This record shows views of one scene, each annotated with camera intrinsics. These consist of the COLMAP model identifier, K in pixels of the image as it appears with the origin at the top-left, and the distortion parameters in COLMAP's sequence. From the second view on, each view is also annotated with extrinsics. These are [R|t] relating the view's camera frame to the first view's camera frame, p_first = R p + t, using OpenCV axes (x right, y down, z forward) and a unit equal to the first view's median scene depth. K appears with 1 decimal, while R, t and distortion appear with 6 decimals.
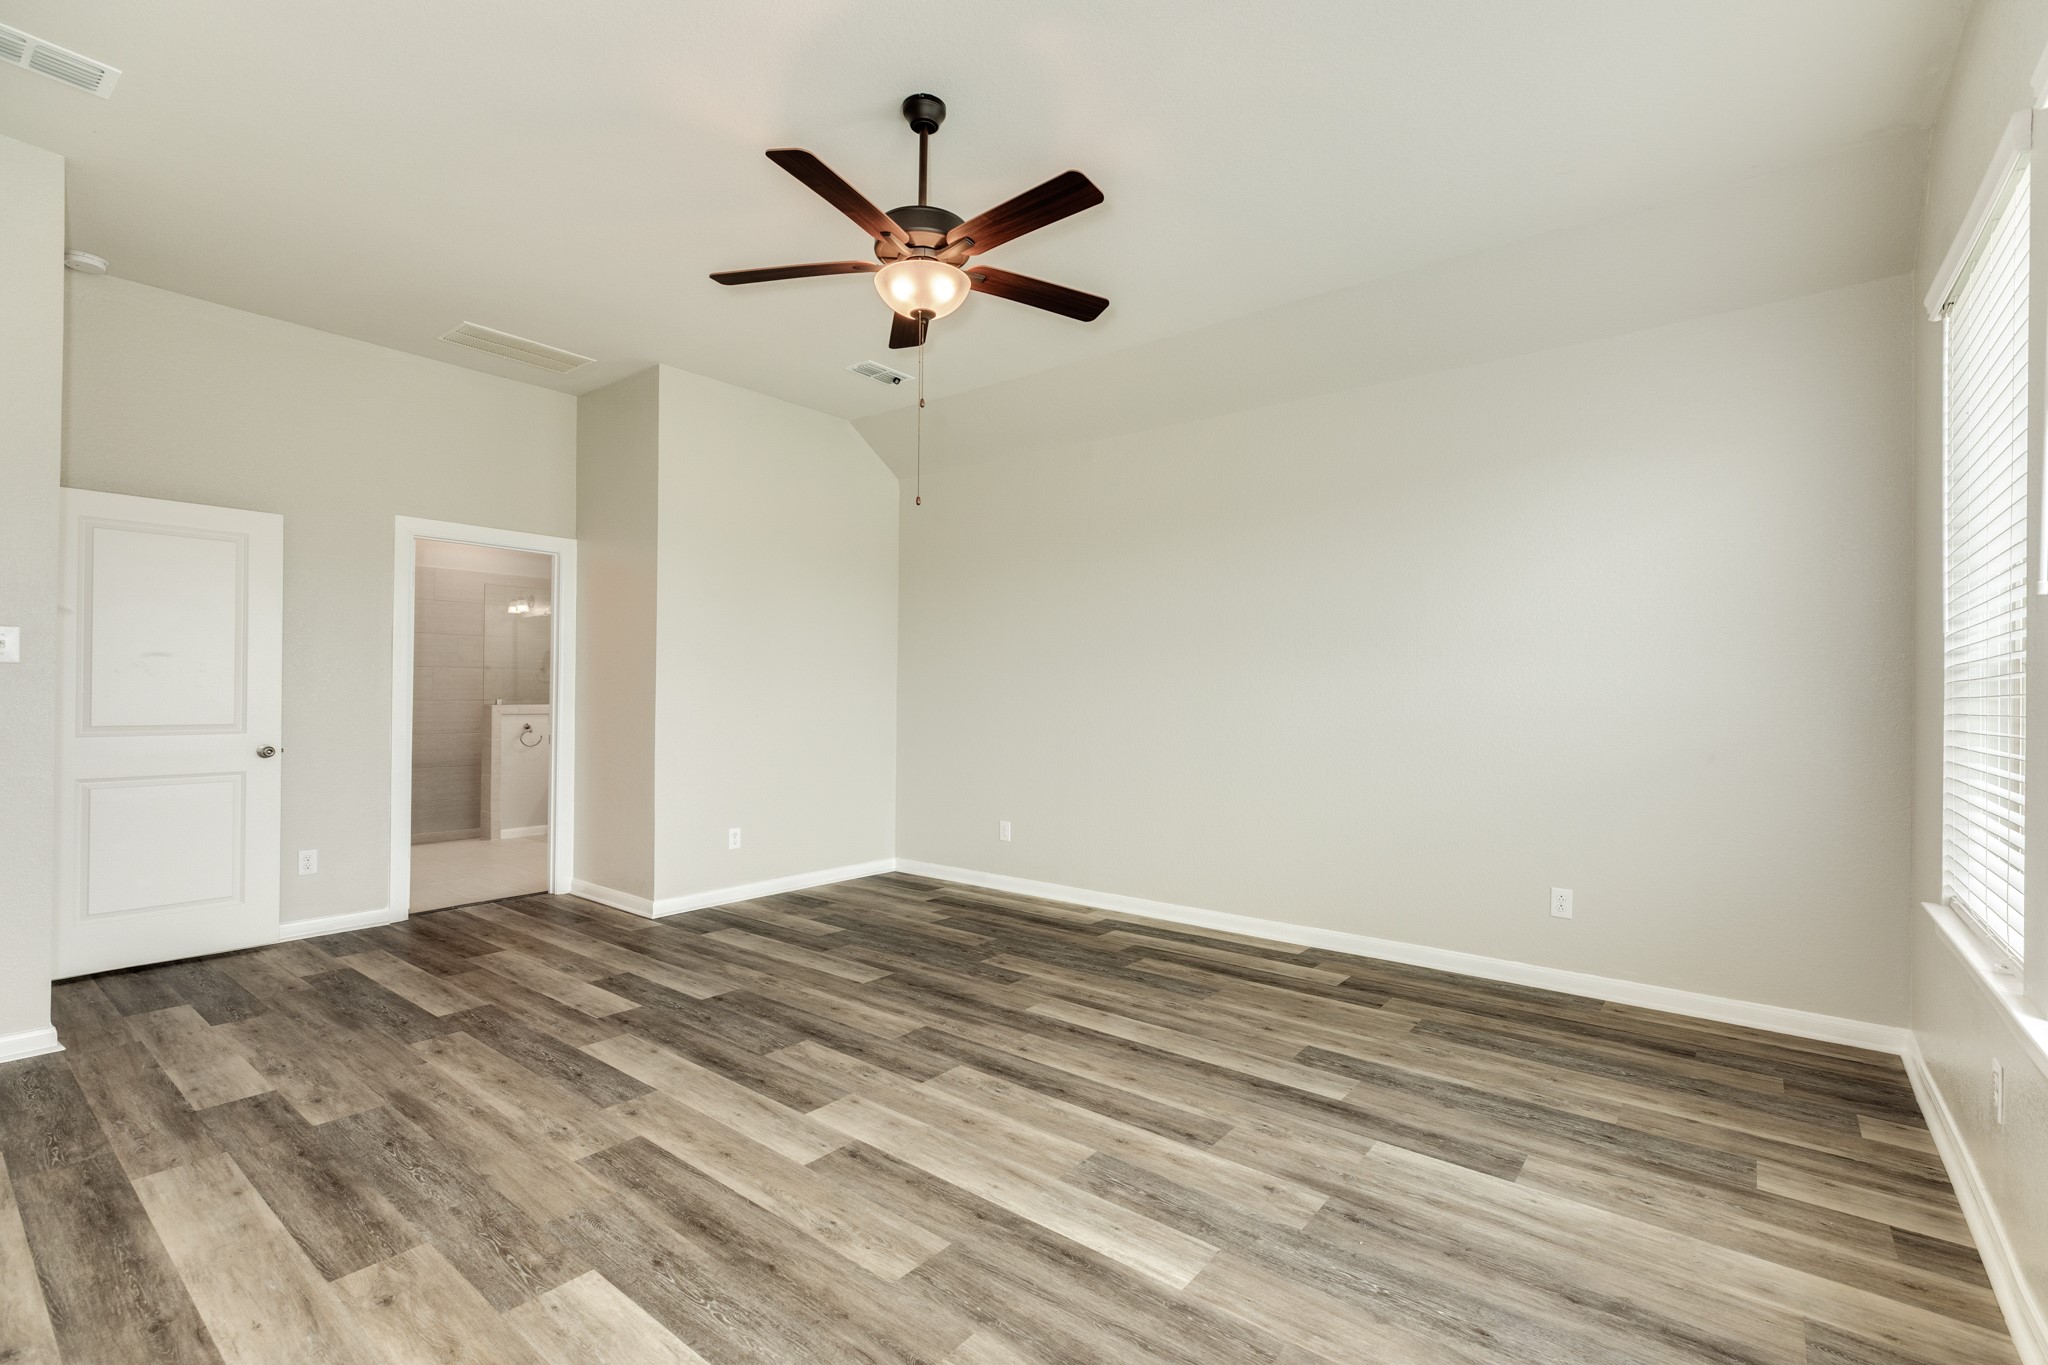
lens RADIAL K [[919.0, 0, 1023.1], [0, 919.0, 687.5], [0, 0, 1]] dist [0.018276, 0.000171]
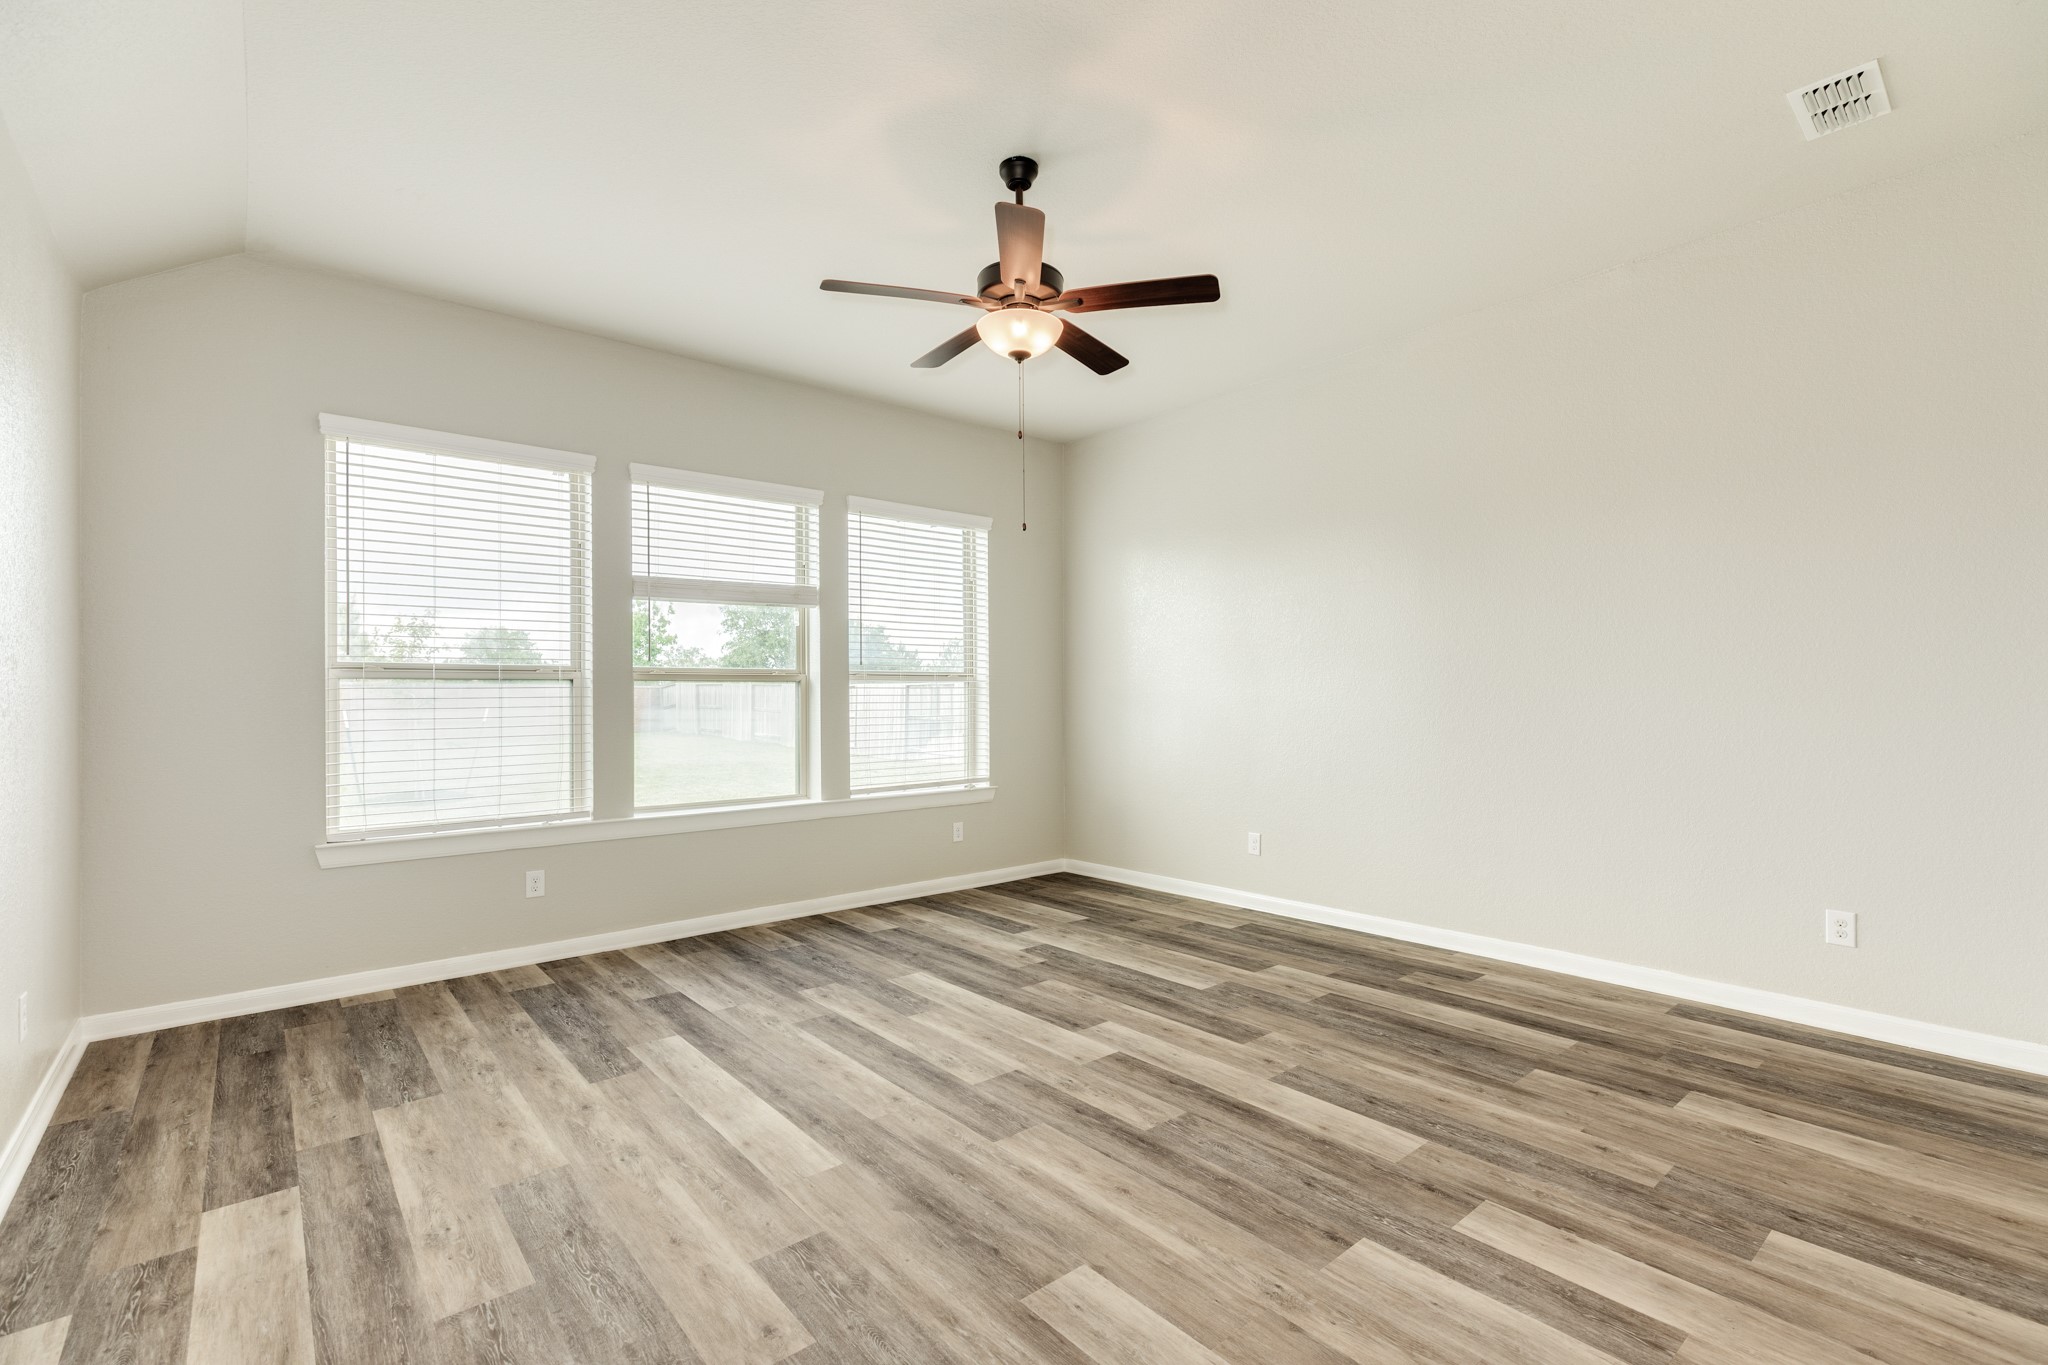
lens RADIAL K [[919.0, 0, 1027.2], [0, 919.0, 689.5], [0, 0, 1]] dist [0.018276, 0.000171]
pose [[-0.981192, 0.000802, 0.193033, -0.306165], [-0.002110, 0.999887, -0.014879, 0.013055], [-0.193023, -0.015006, -0.981079, 1.920171]]
